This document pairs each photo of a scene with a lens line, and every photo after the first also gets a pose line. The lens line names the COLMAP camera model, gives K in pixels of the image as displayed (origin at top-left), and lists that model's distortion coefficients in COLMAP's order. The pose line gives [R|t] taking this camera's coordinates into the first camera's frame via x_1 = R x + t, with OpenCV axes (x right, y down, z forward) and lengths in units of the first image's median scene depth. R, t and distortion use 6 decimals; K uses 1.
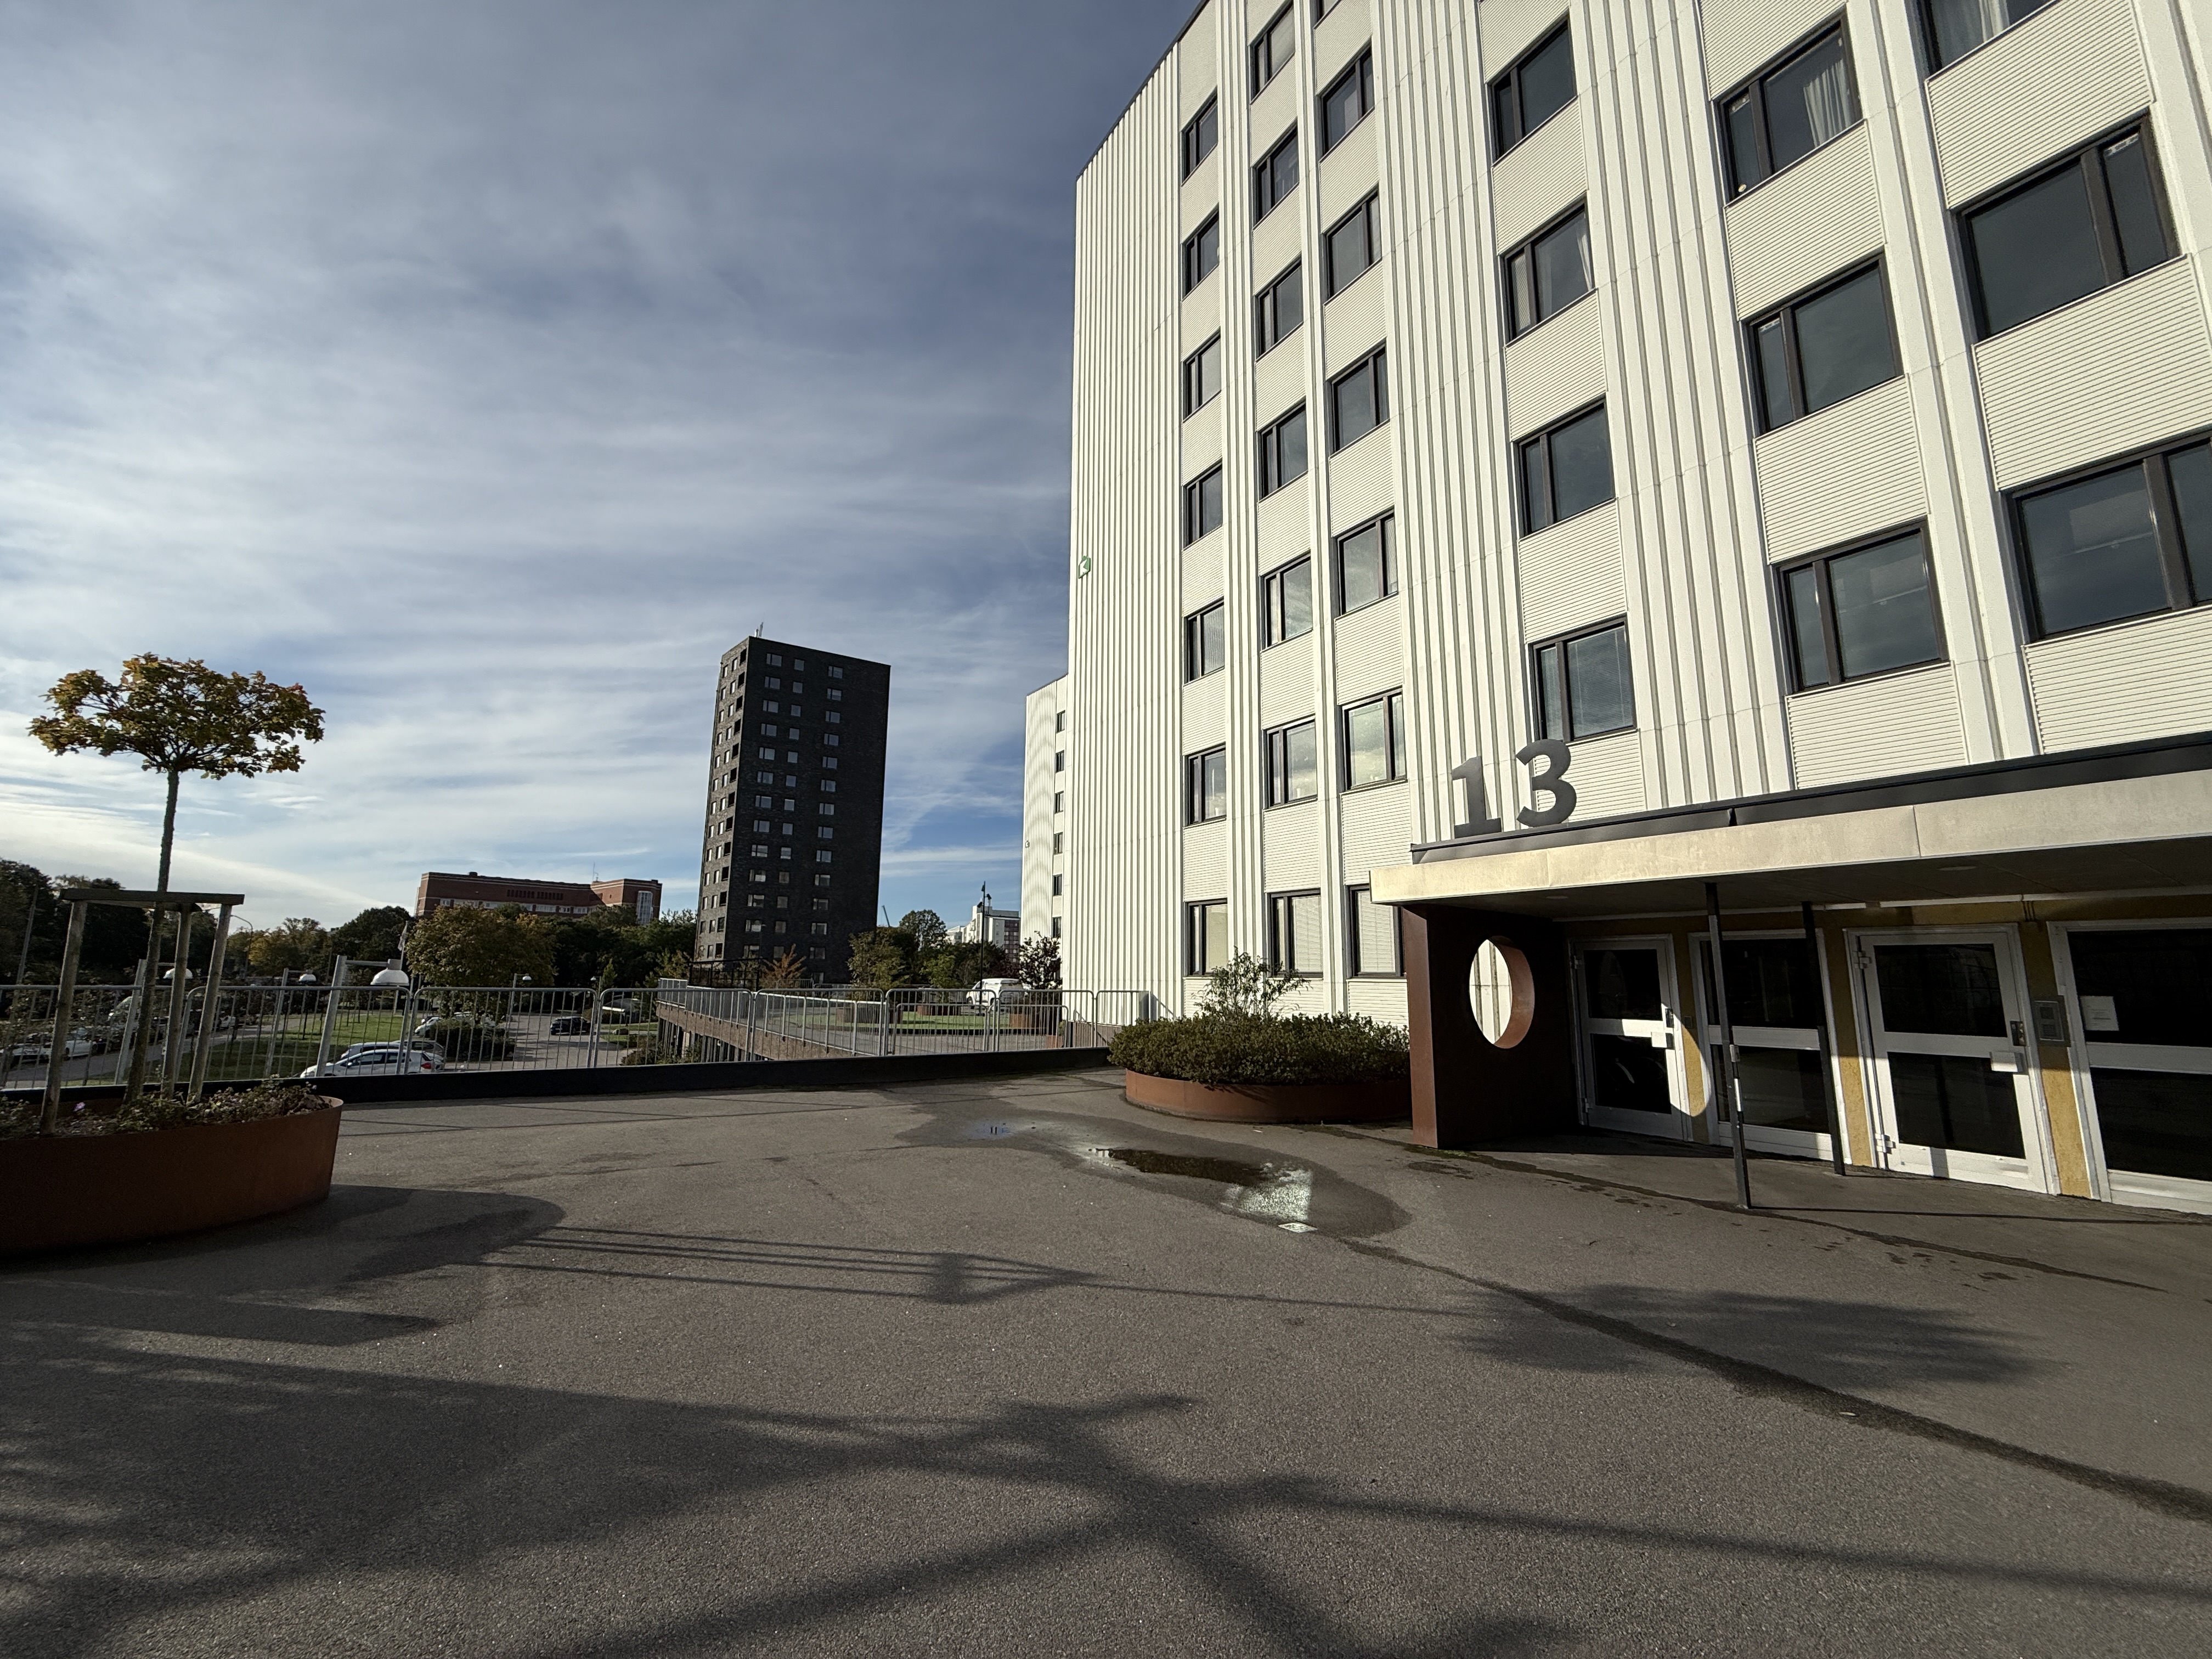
lens RADIAL K [[880.3, 0, 1106.0], [0, 880.3, 829.5], [0, 0, 1]] dist [-0.002041, 0.000106]
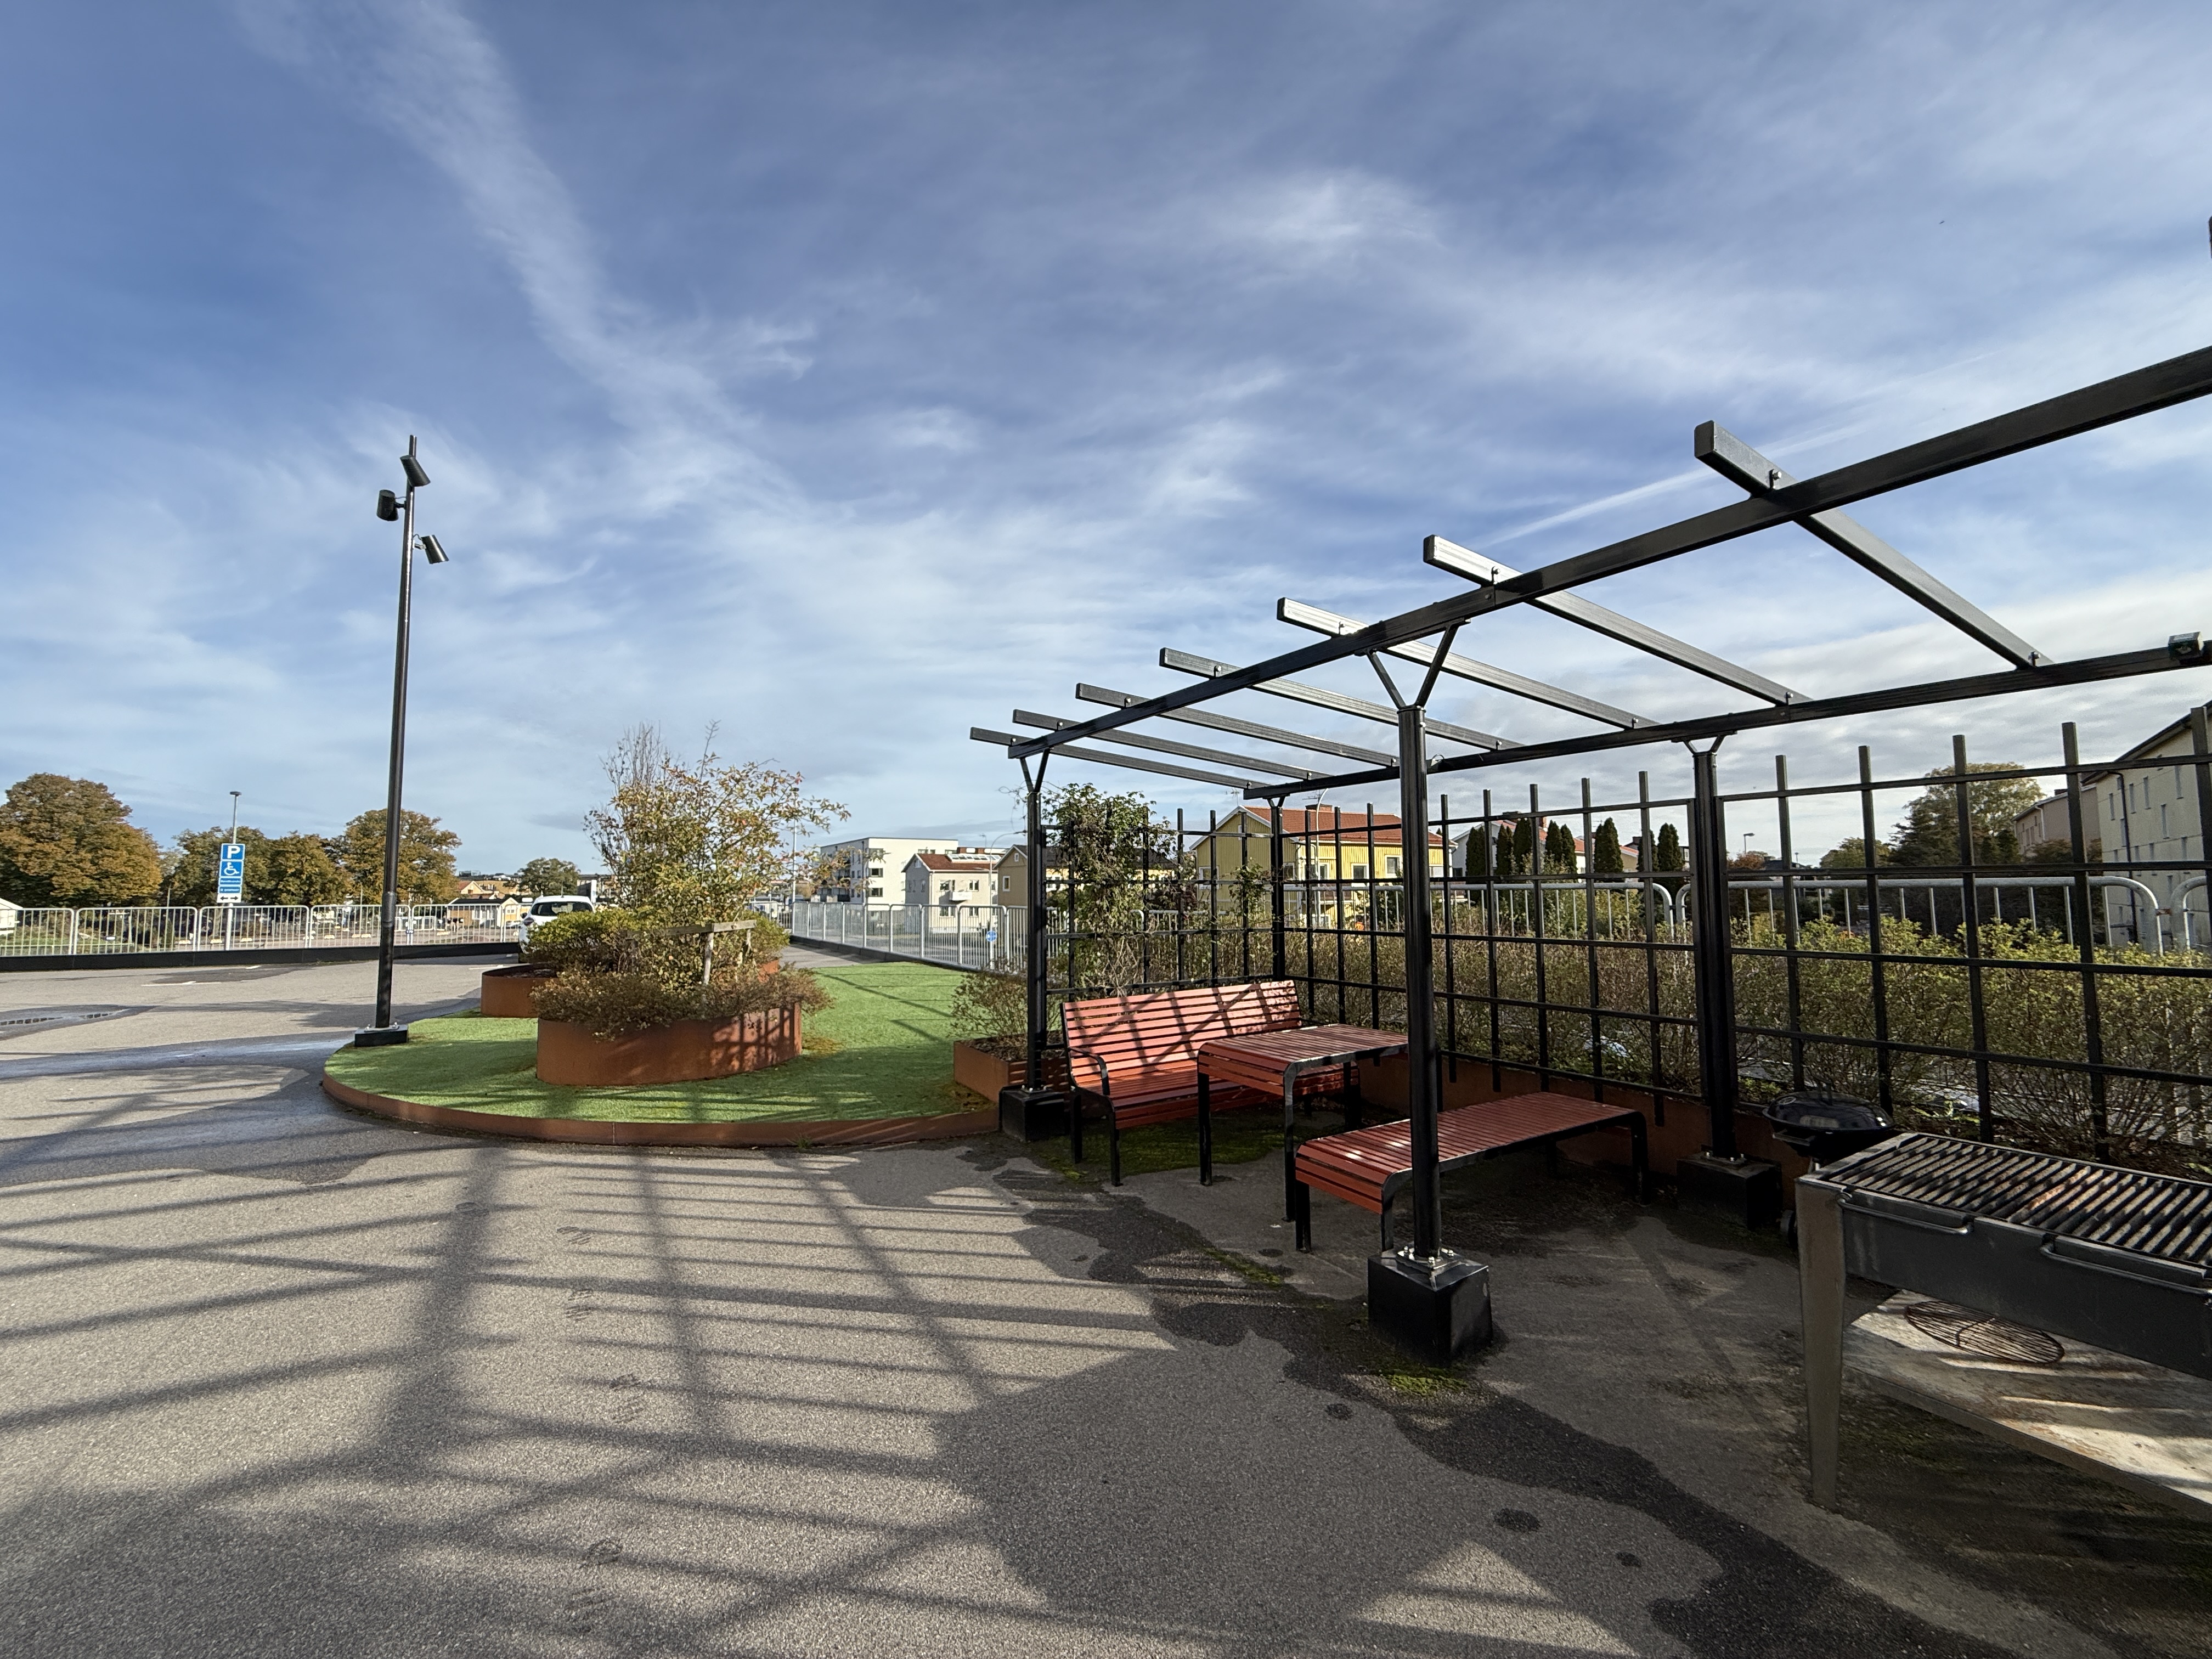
lens RADIAL K [[892.6, 0, 1106.0], [0, 892.6, 829.5], [0, 0, 1]] dist [0.002609, 0.000449]
pose [[-0.998876, -0.000800, 0.047401, -0.085741], [-0.011779, 0.972692, -0.231800, 0.014030], [-0.045921, -0.232097, -0.971608, 0.091432]]
